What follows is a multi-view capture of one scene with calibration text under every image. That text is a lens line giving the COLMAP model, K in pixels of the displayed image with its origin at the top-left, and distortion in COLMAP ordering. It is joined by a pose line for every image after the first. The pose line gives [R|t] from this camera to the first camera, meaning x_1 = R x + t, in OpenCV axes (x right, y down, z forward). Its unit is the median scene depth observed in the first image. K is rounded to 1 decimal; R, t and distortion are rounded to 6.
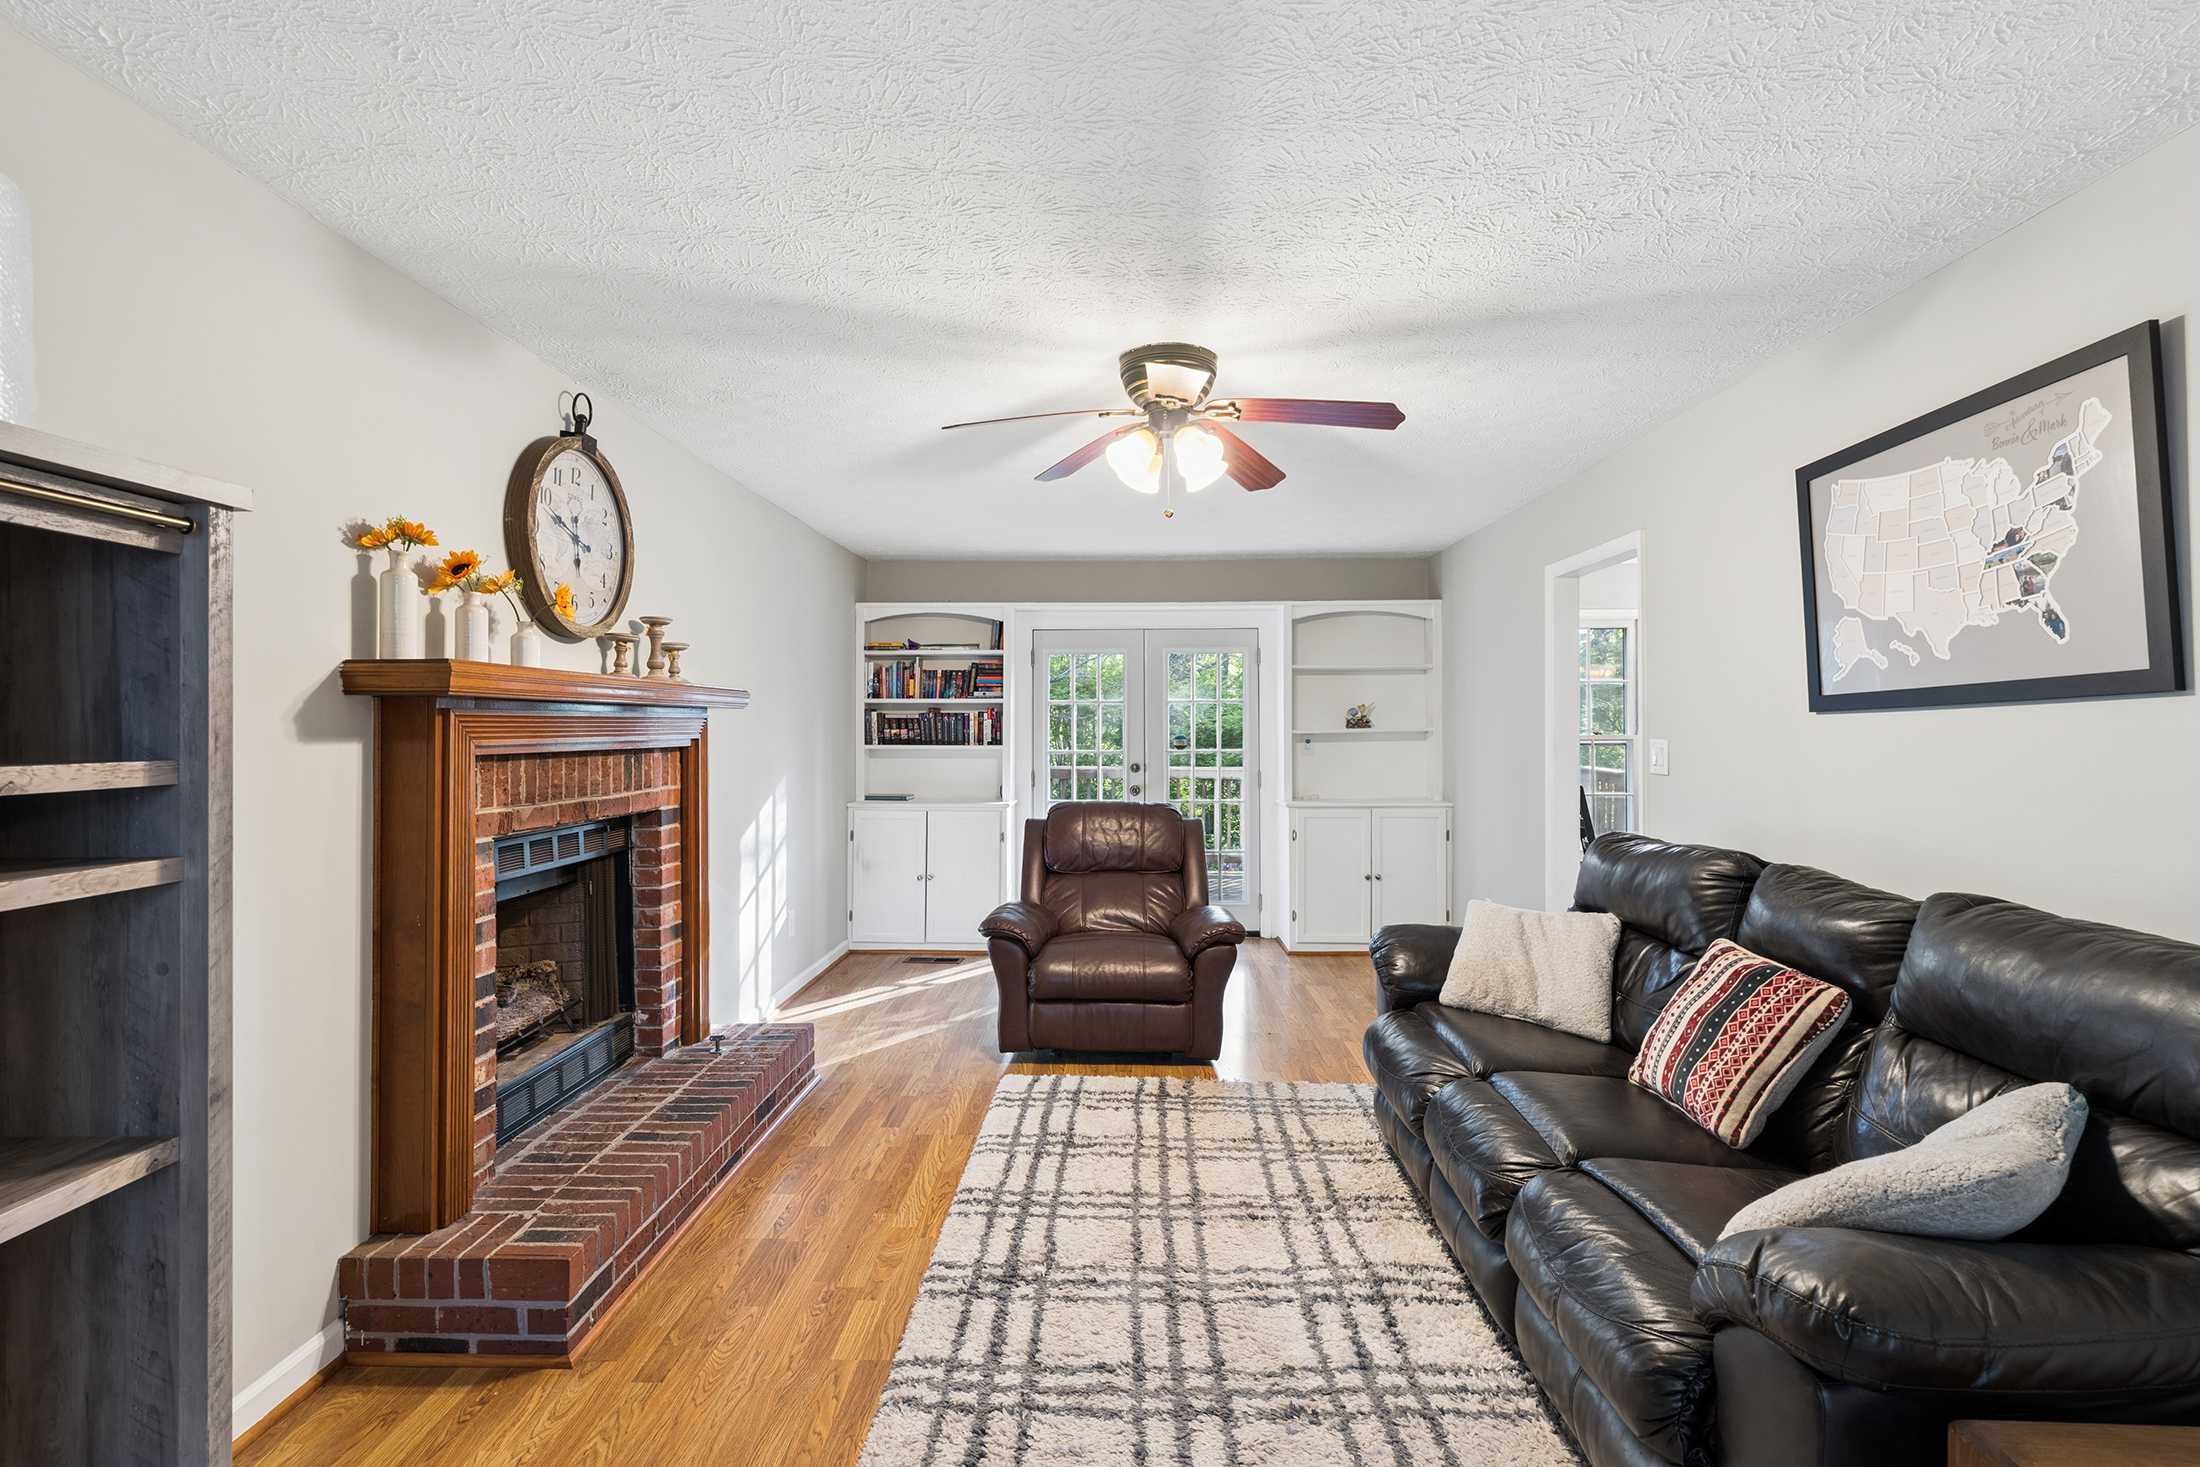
lens RADIAL K [[1000.1, 0, 1098.9], [0, 1000.1, 717.9], [0, 0, 1]] dist [-0.002359, 0.000970]
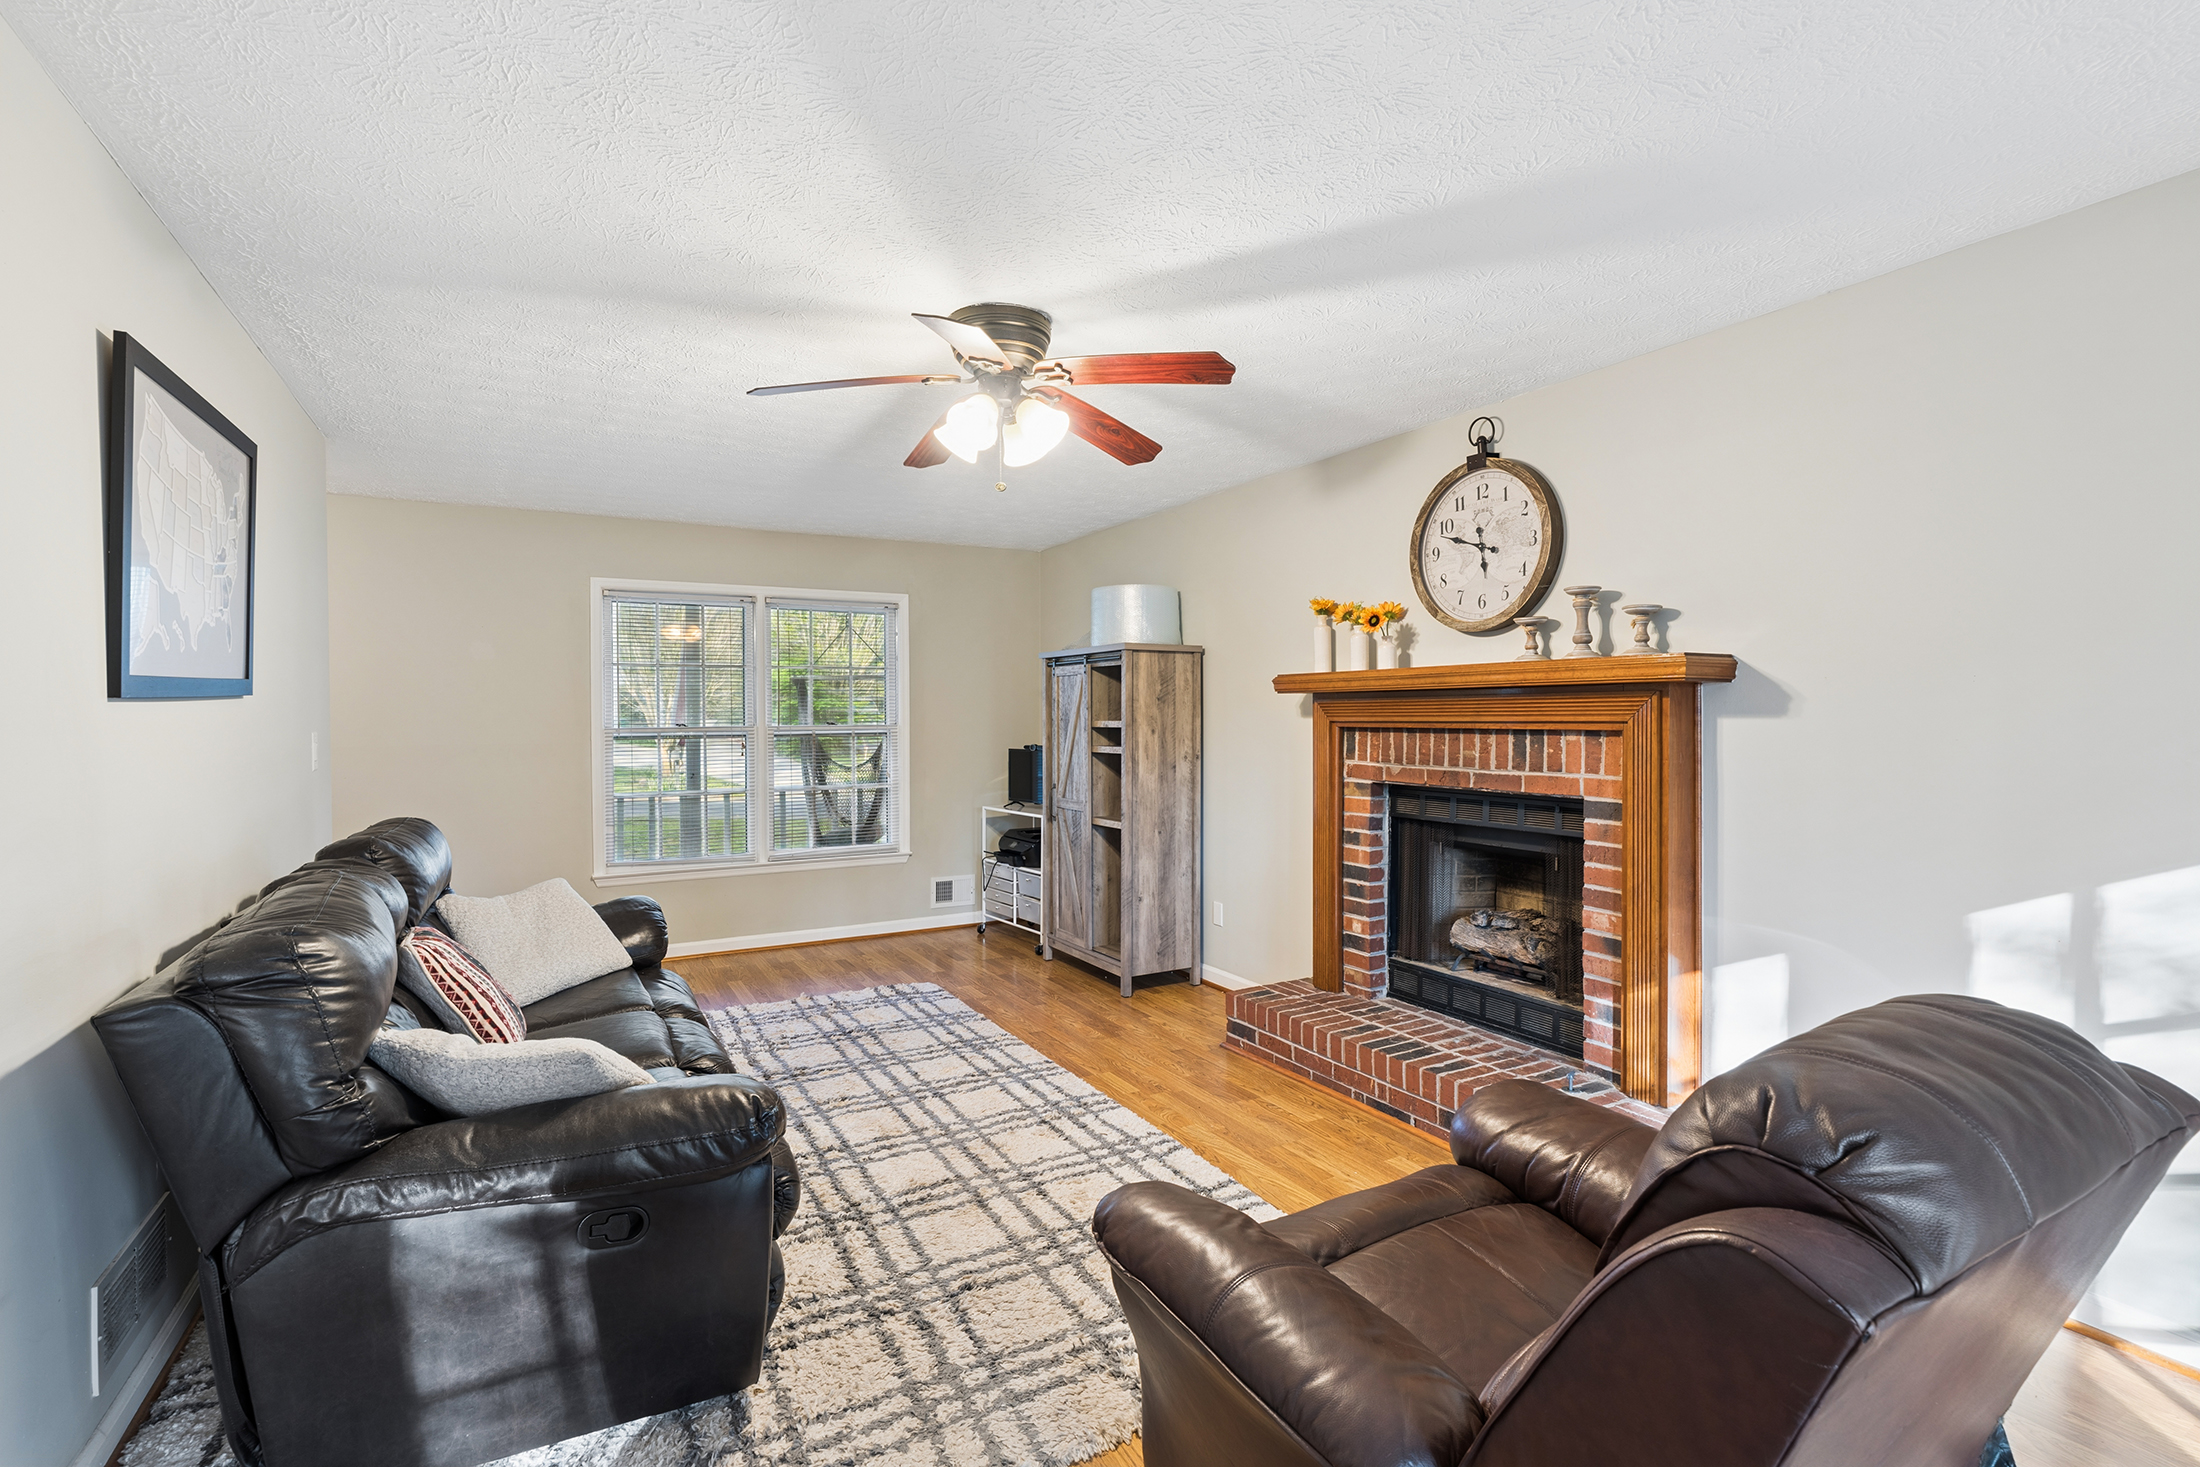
lens RADIAL K [[1000.1, 0, 1098.9], [0, 1000.1, 717.9], [0, 0, 1]] dist [-0.002359, 0.000970]
pose [[-0.855218, 0.010561, -0.518161, 0.428977], [0.013312, 0.999910, -0.001591, 0.014791], [0.518098, -0.008258, -0.855281, 1.645743]]
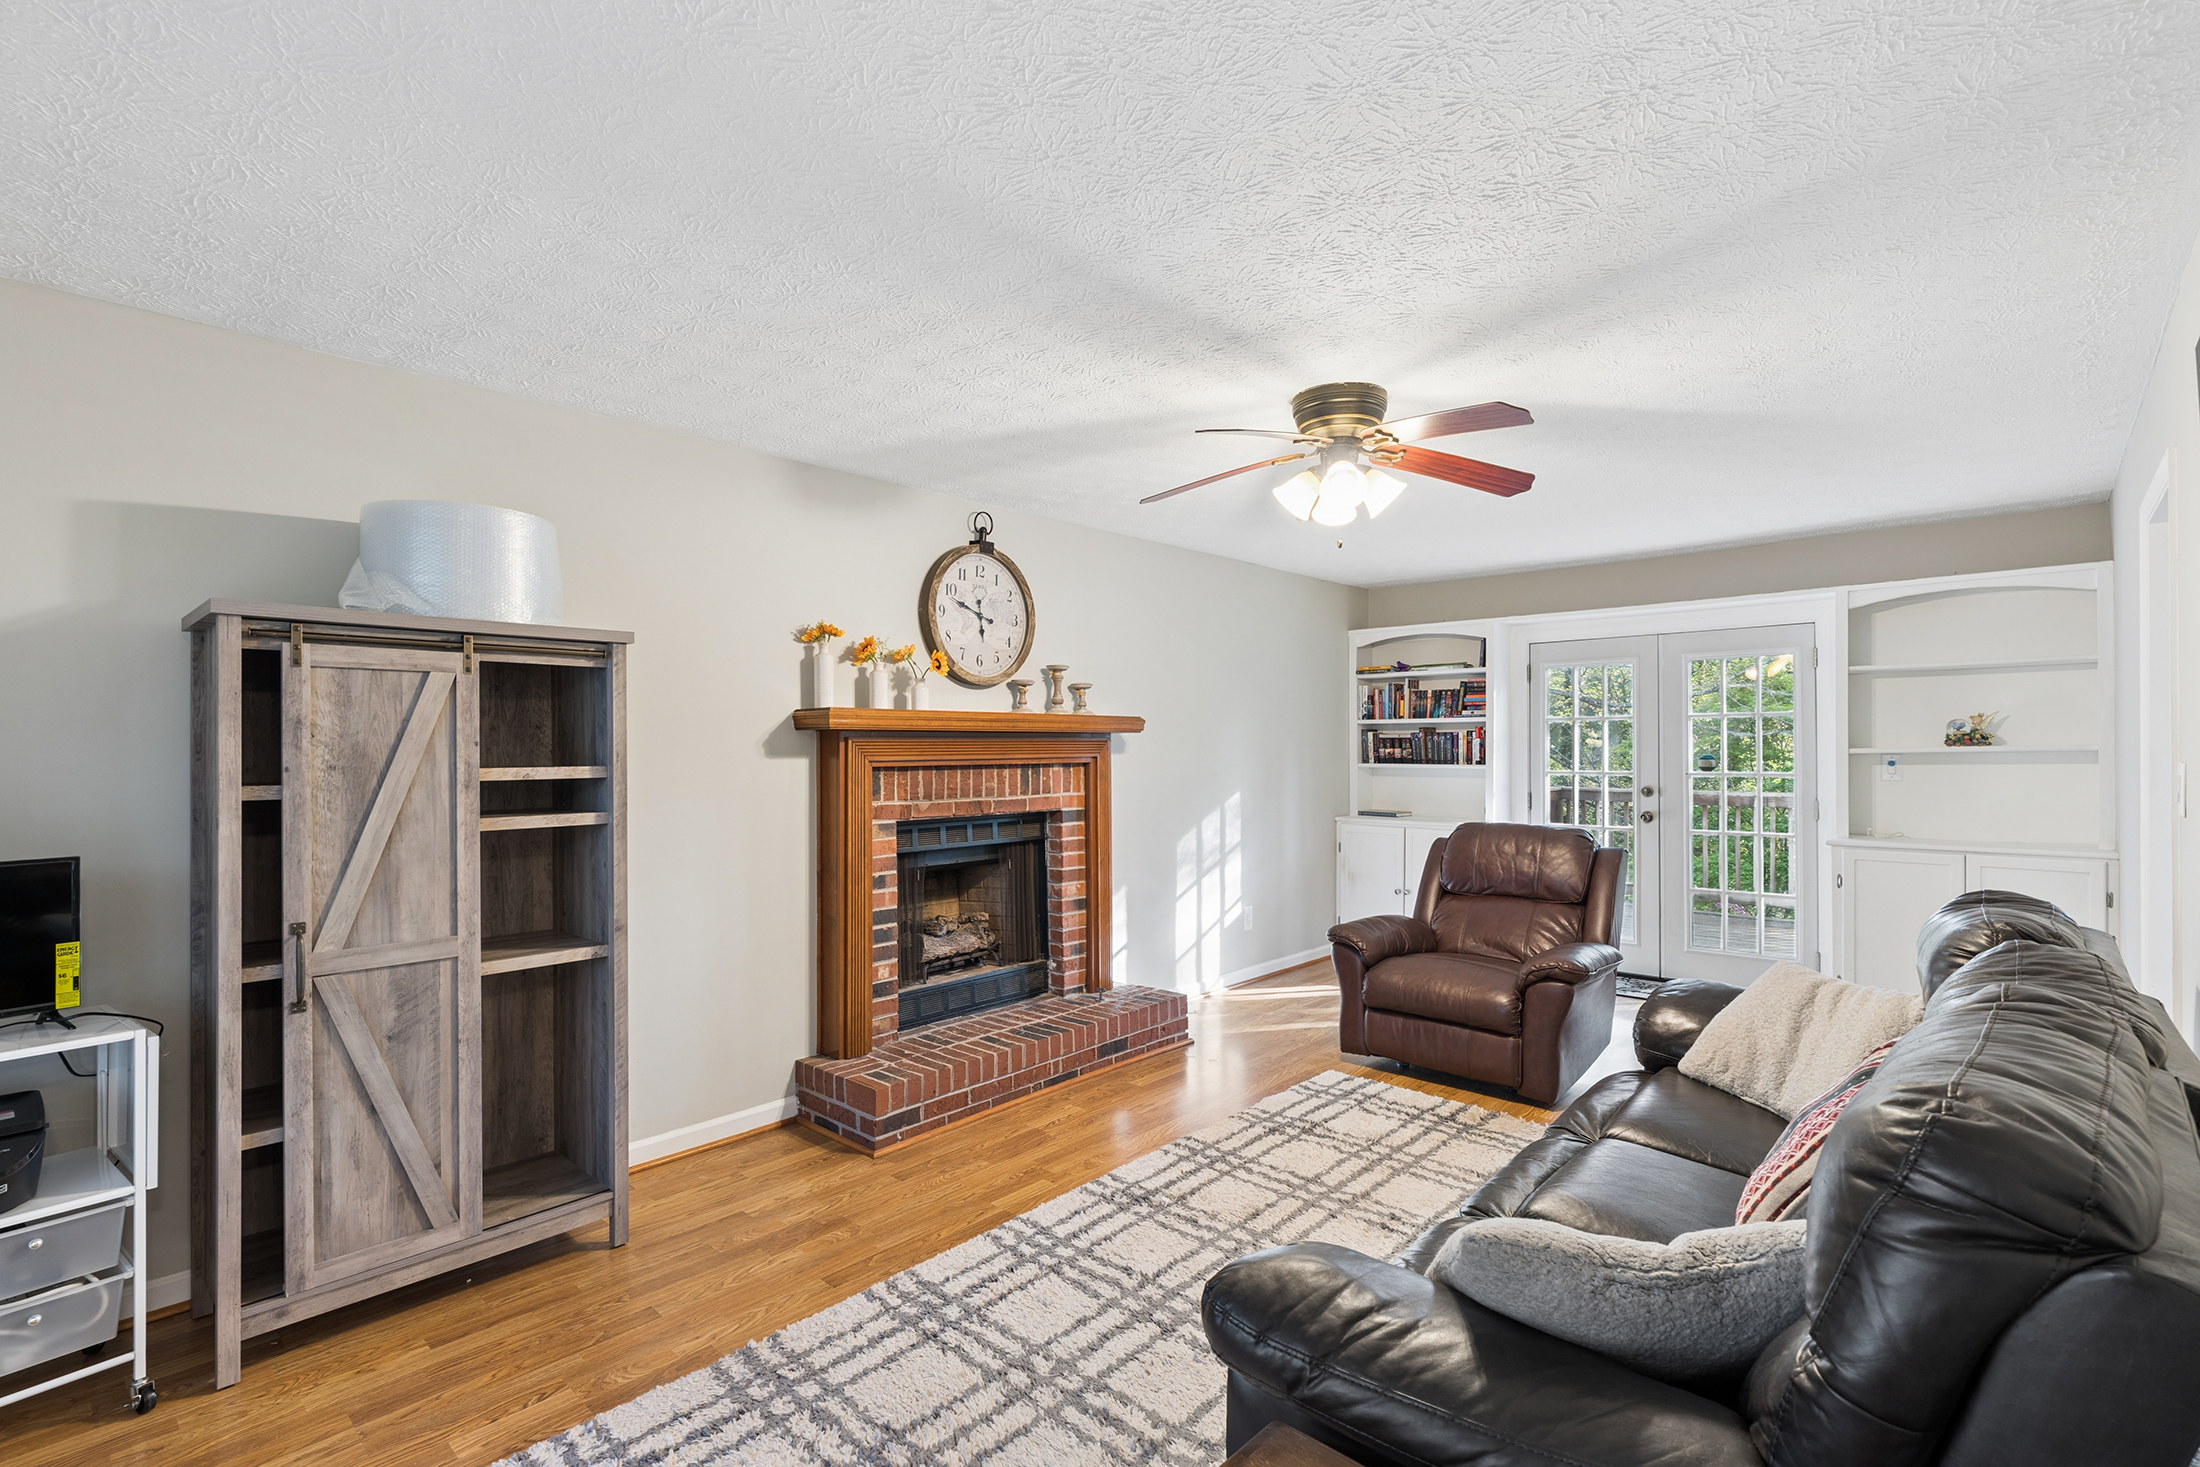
lens RADIAL K [[999.4, 0, 1110.4], [0, 999.4, 745.4], [0, 0, 1]] dist [-0.012652, 0.009333]
pose [[0.758787, -0.004092, -0.651326, 0.503793], [0.009849, 0.999938, 0.005192, -0.000571], [0.651264, -0.010354, 0.758780, 0.041037]]
